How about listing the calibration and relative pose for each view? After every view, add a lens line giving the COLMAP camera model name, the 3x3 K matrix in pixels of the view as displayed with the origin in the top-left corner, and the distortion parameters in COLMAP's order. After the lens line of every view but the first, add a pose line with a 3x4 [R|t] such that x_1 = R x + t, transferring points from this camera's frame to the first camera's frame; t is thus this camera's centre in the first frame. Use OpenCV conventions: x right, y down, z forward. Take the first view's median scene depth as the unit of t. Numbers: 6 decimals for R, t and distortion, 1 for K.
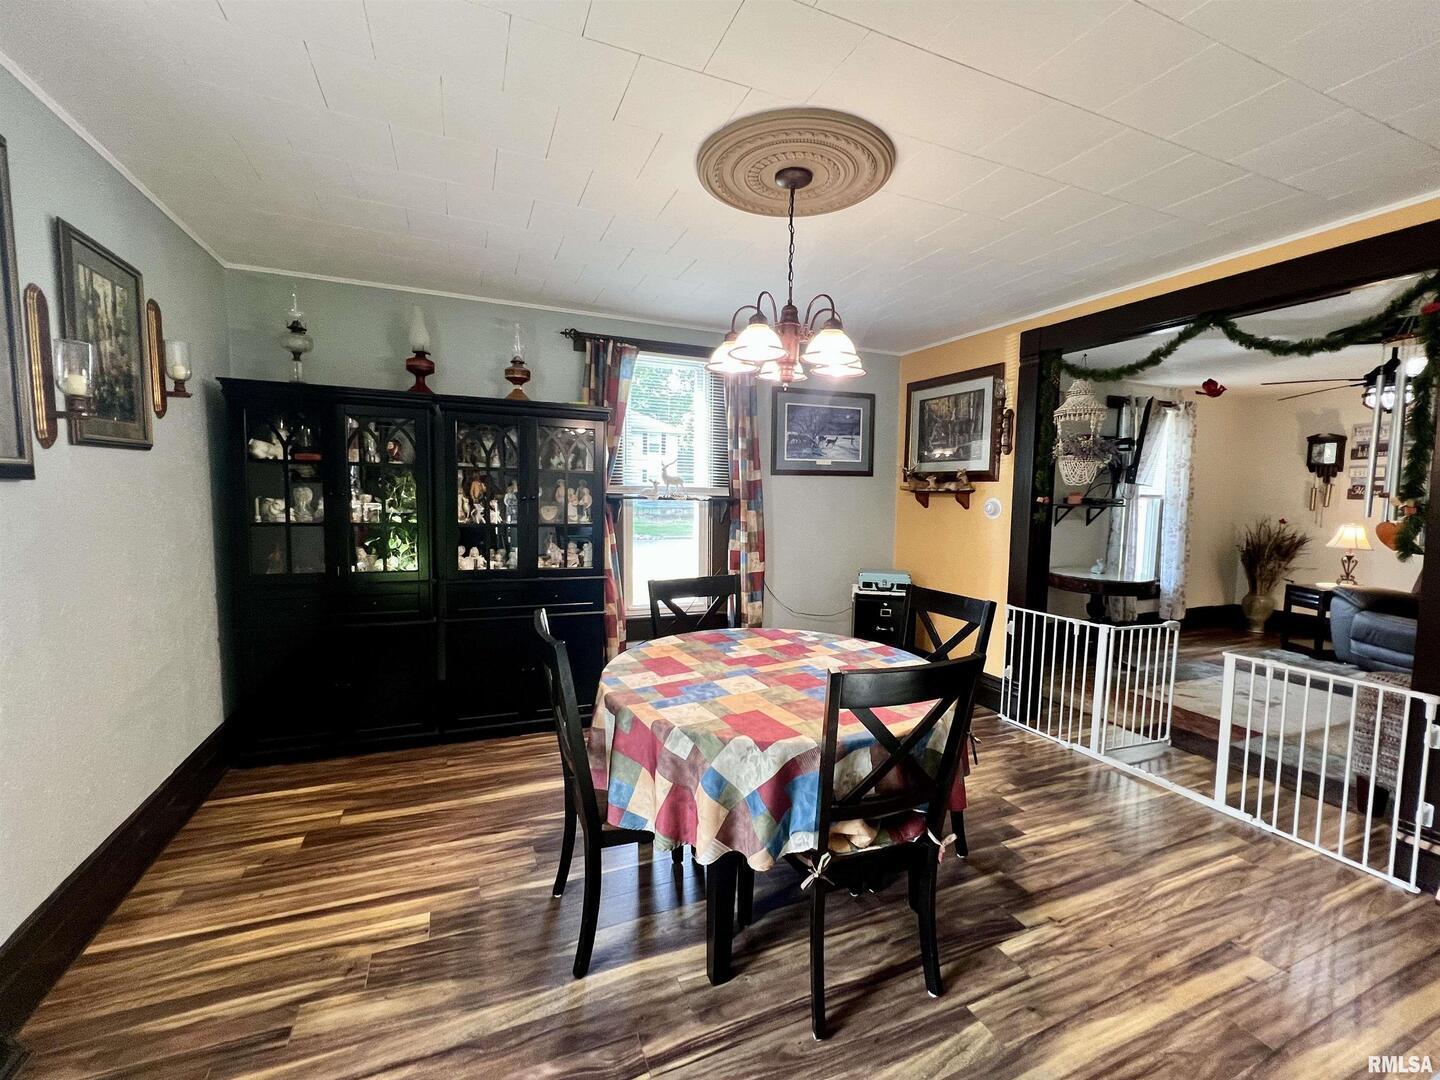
lens RADIAL K [[611.0, 0, 724.6], [0, 611.0, 543.0], [0, 0, 1]] dist [-0.000722, 0.001085]
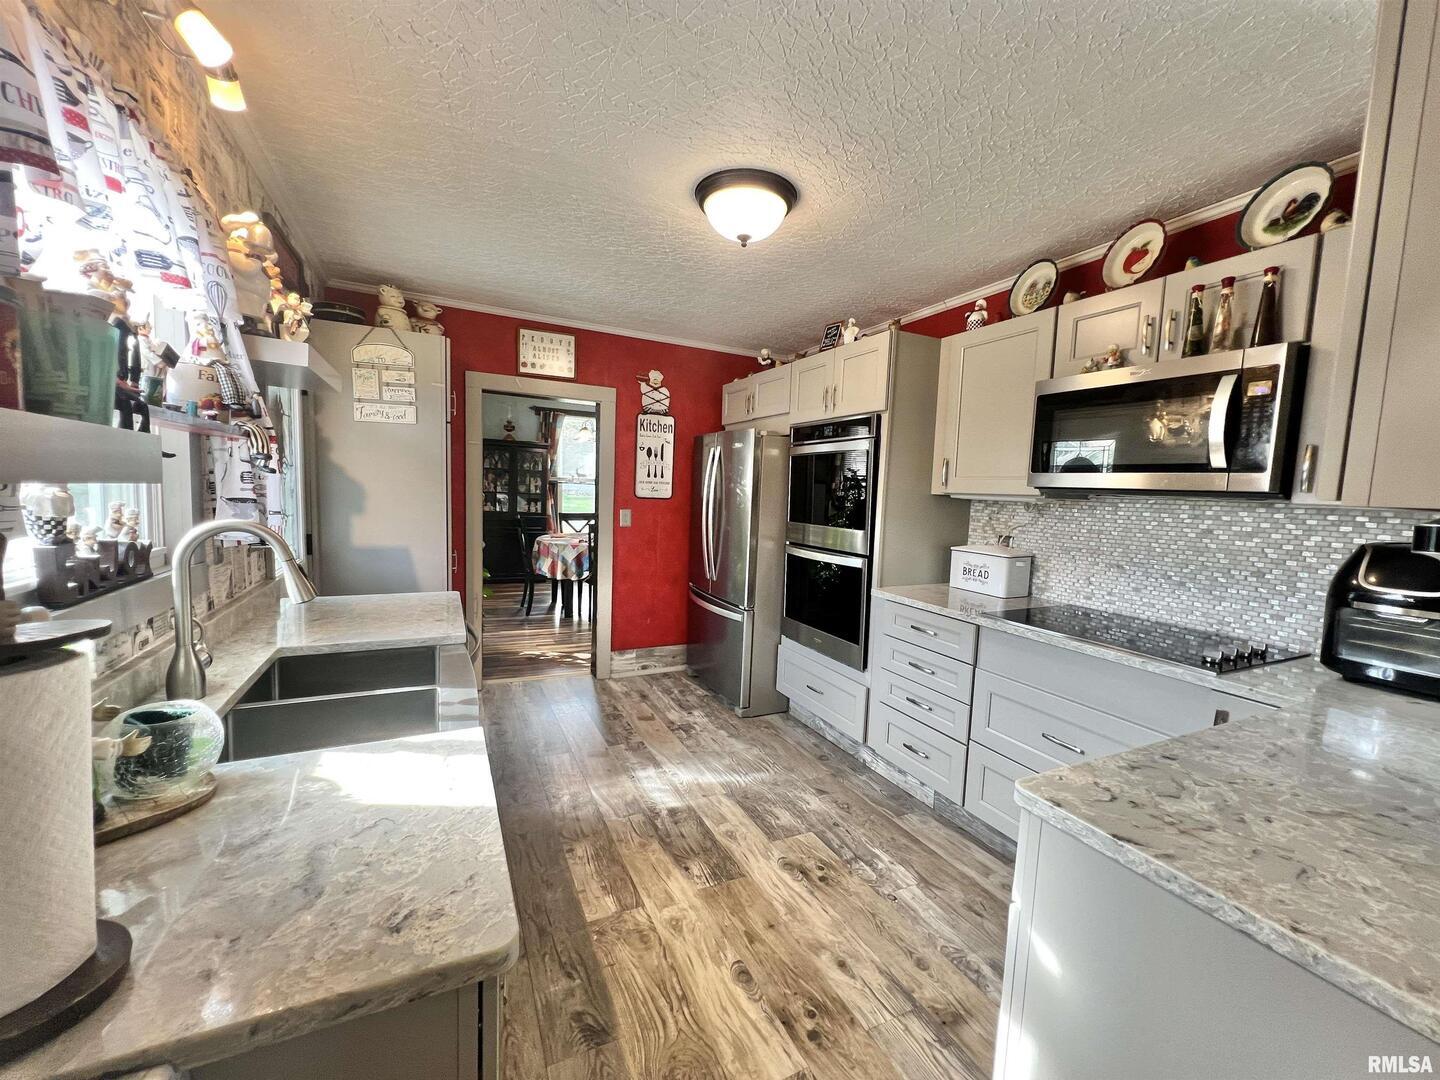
lens RADIAL K [[575.5, 0, 723.0], [0, 575.5, 541.1], [0, 0, 1]] dist [-0.001637, 0.000342]
pose [[0.998620, 0.019768, 0.048651, 0.378381], [-0.020377, 0.999720, 0.012045, 0.112466], [-0.048399, -0.013020, 0.998743, -1.242411]]
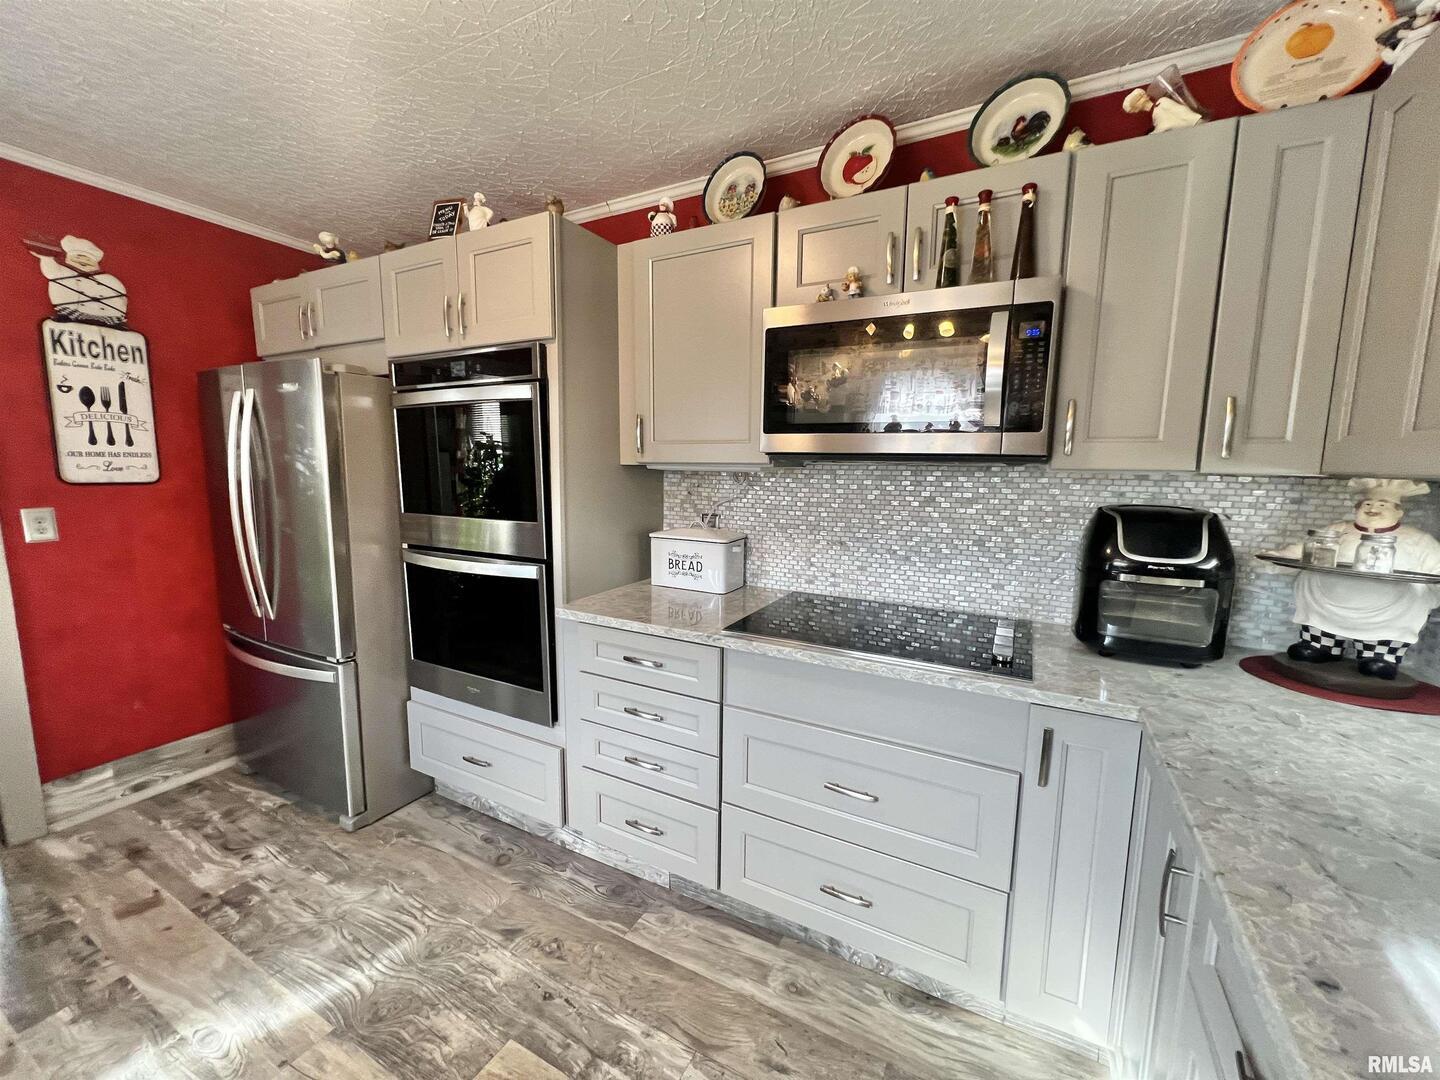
lens RADIAL K [[575.5, 0, 723.0], [0, 575.5, 541.1], [0, 0, 1]] dist [-0.001637, 0.000342]
pose [[0.778716, -0.085192, 0.621565, 0.418993], [0.047304, 0.995890, 0.077234, 0.086295], [-0.625590, -0.030741, 0.779546, -0.958839]]
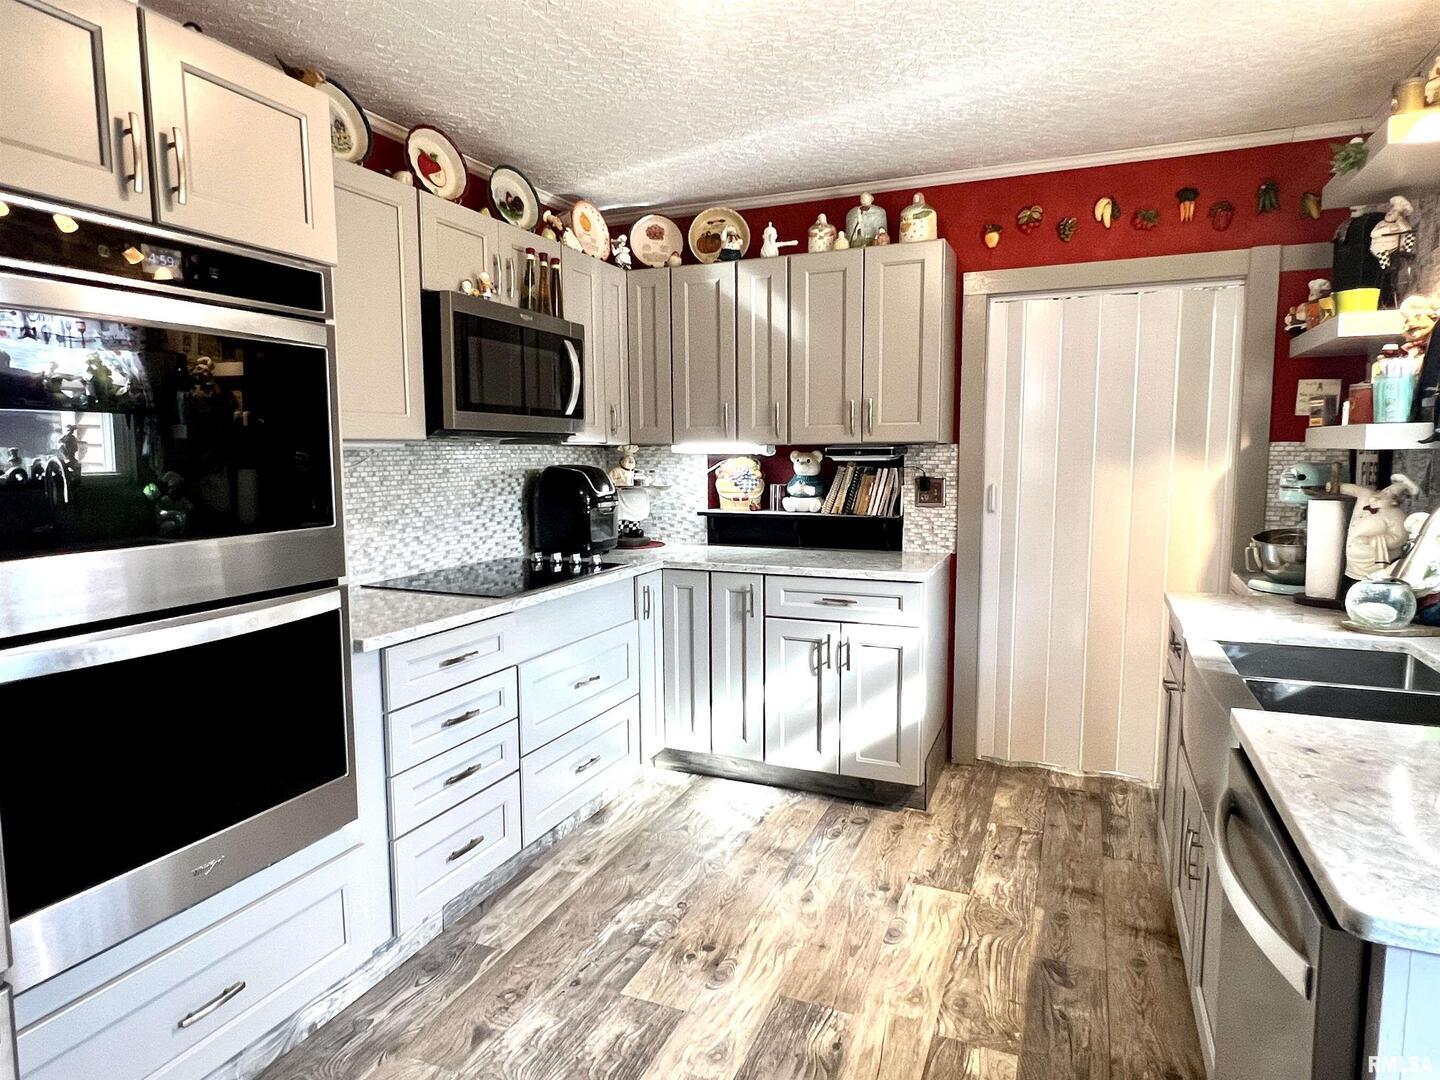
lens RADIAL K [[853.1, 0, 716.5], [0, 853.1, 543.3], [0, 0, 1]] dist [-0.002960, -0.001613]
pose [[-0.689368, -0.089132, 0.718907, 0.037768], [0.053980, 0.983322, 0.173677, 0.029010], [-0.722398, 0.158534, -0.673059, -0.206120]]
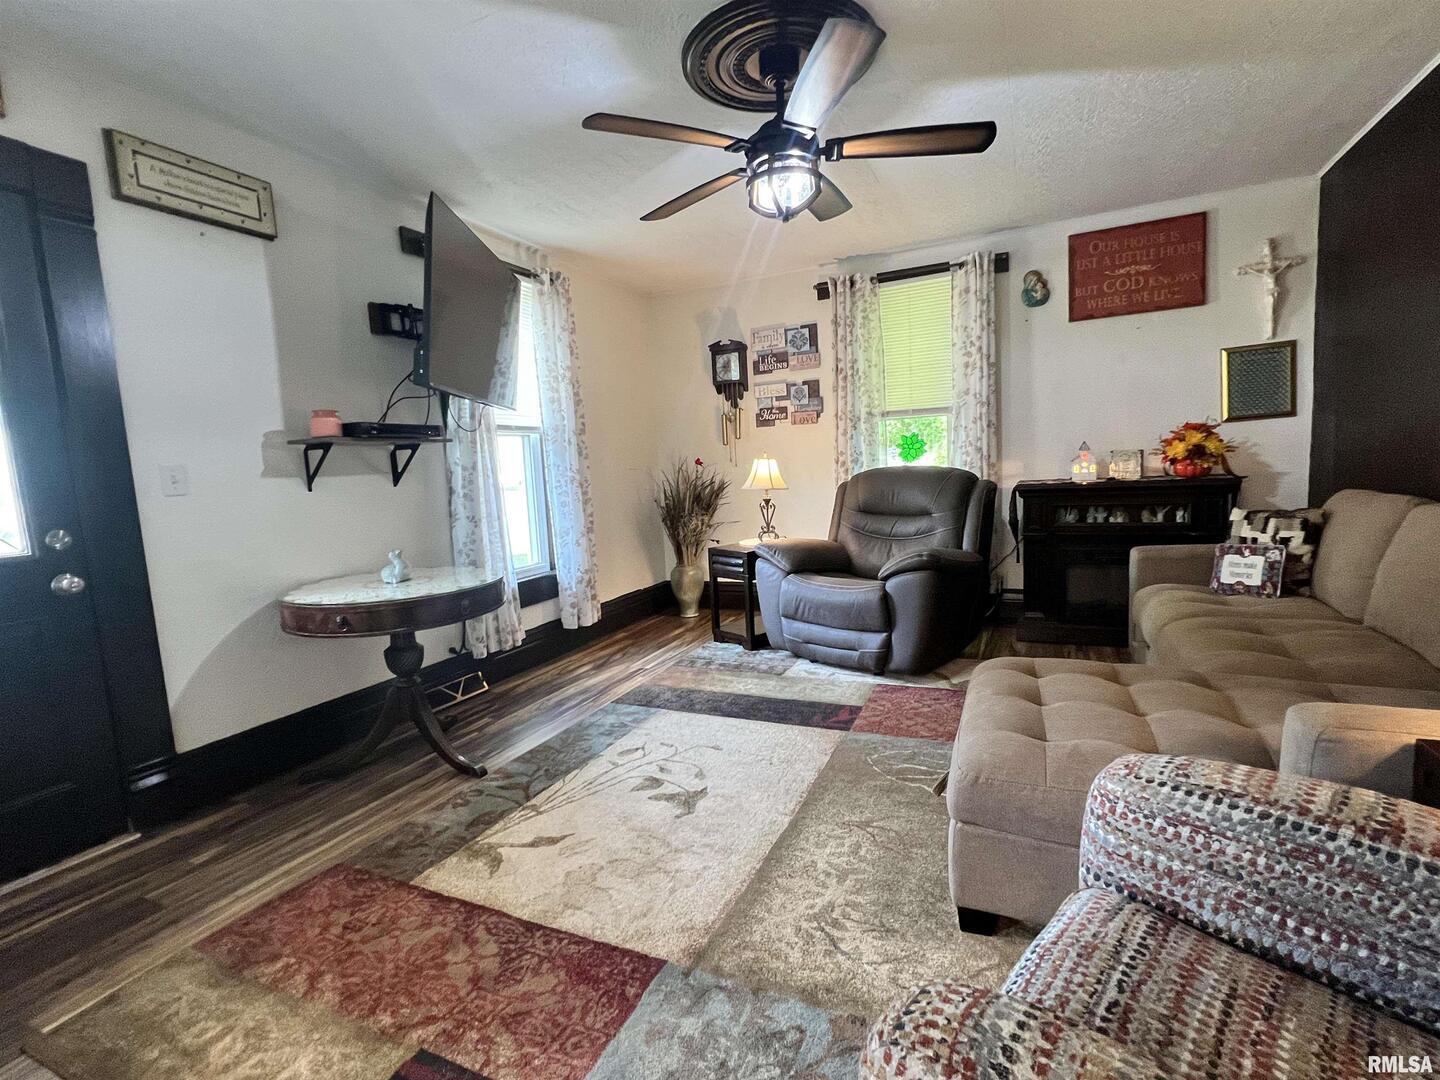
lens RADIAL K [[678.7, 0, 720.8], [0, 678.7, 543.1], [0, 0, 1]] dist [0.000900, -0.000131]
pose [[0.742073, -0.128100, 0.657965, 0.732783], [0.117939, 0.991209, 0.059964, 0.029507], [-0.659862, 0.033102, 0.750657, 0.712541]]
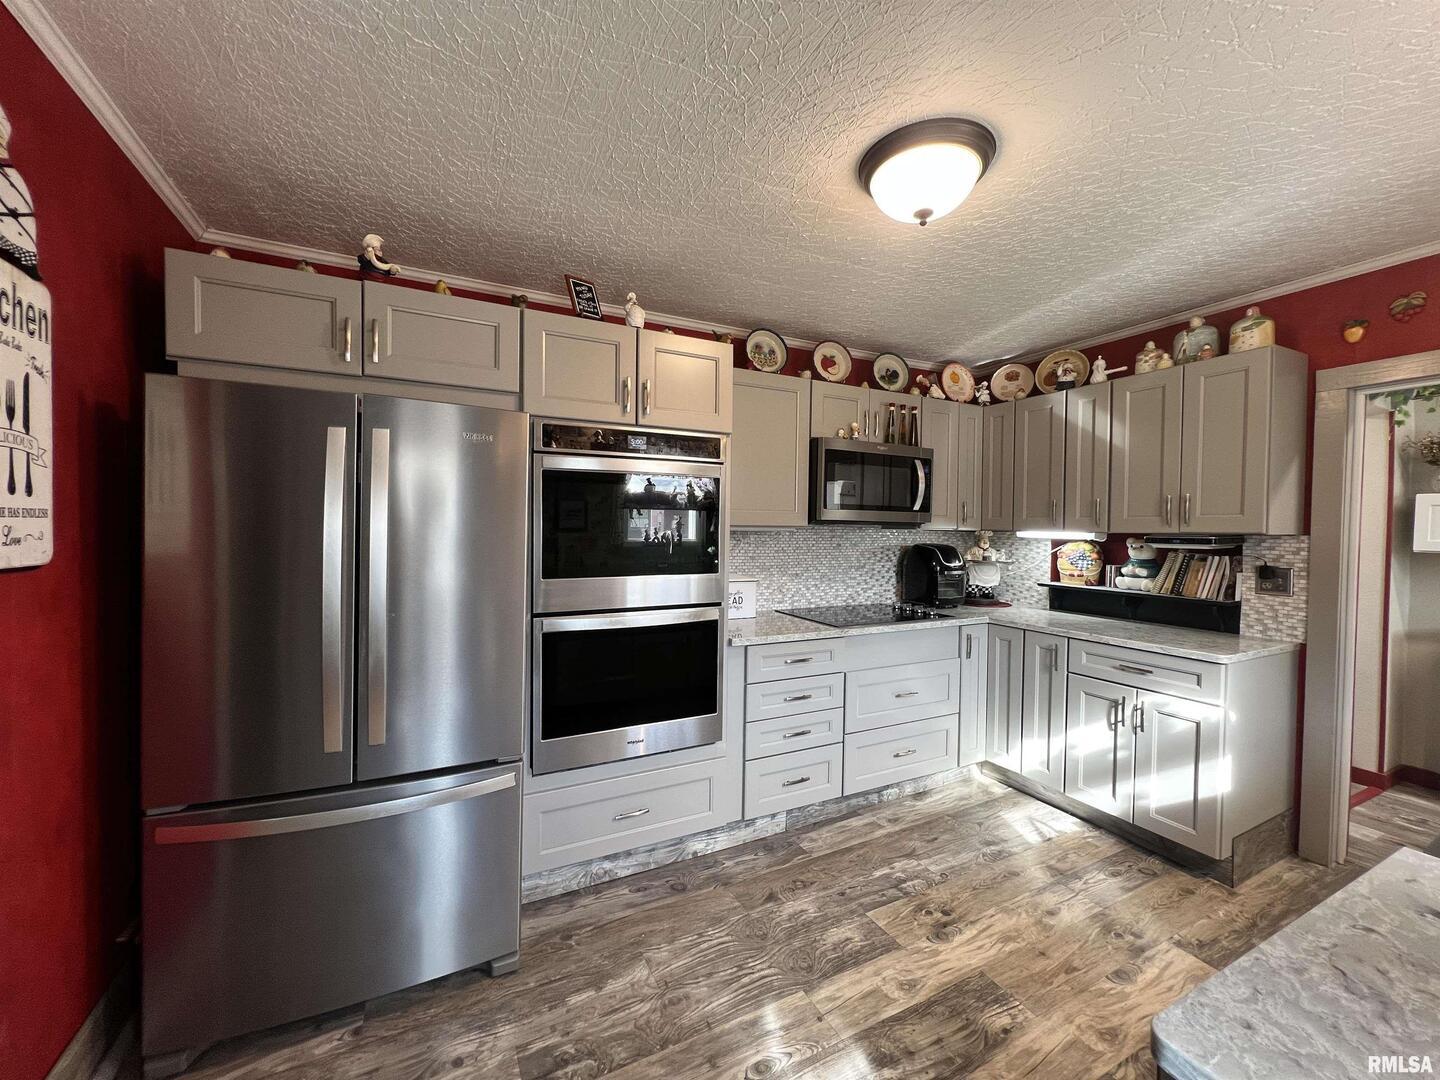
lens RADIAL K [[575.5, 0, 723.0], [0, 575.5, 541.1], [0, 0, 1]] dist [-0.001637, 0.000342]
pose [[-0.062544, -0.038300, 0.997307, -0.075935], [0.067560, 0.996809, 0.042517, 0.033713], [-0.995753, 0.070038, -0.059757, -0.373994]]
